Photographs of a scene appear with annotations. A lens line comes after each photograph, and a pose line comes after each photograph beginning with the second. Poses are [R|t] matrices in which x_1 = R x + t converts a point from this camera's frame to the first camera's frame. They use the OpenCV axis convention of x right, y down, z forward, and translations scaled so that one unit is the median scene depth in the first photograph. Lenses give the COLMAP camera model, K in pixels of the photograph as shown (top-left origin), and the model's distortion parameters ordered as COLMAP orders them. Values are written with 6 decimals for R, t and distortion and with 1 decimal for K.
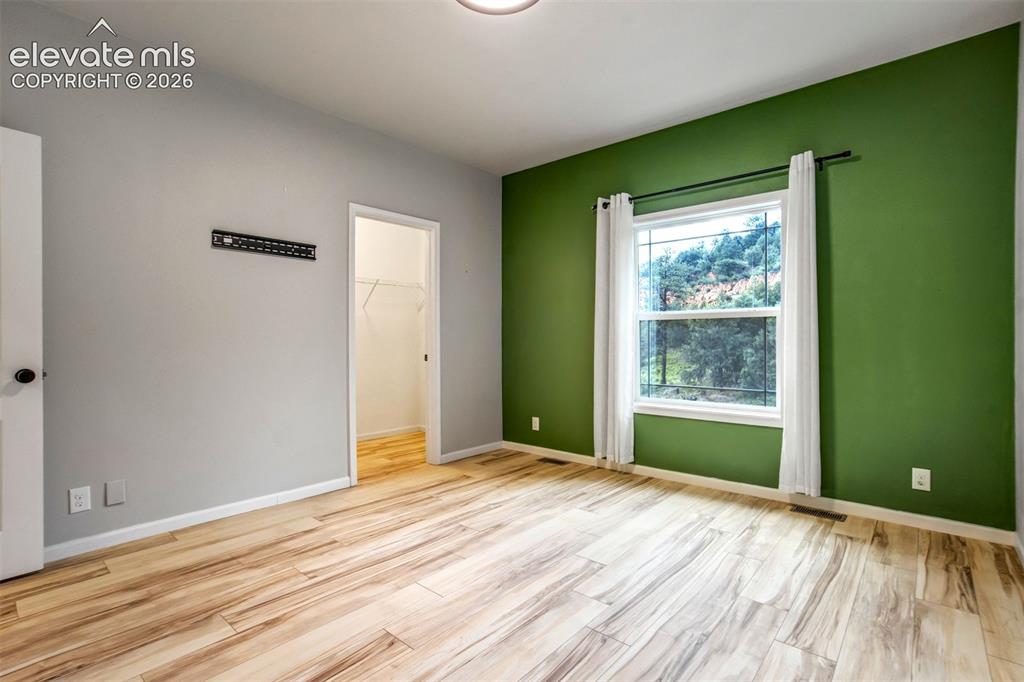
lens RADIAL K [[478.1, 0, 514.4], [0, 478.1, 334.6], [0, 0, 1]] dist [-0.049671, 0.021491]
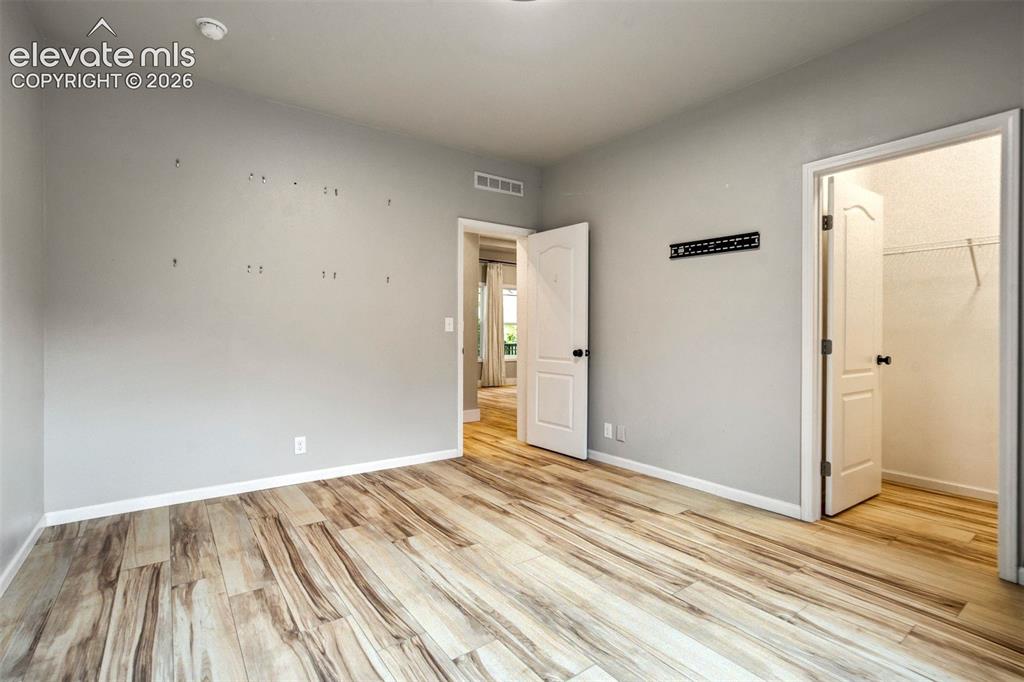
lens RADIAL K [[478.1, 0, 514.4], [0, 478.1, 334.6], [0, 0, 1]] dist [-0.049671, 0.021491]
pose [[-0.210613, 0.006150, -0.977550, 0.743208], [0.002268, 0.999981, 0.005802, 0.003245], [0.977567, -0.000995, -0.210622, 0.975332]]
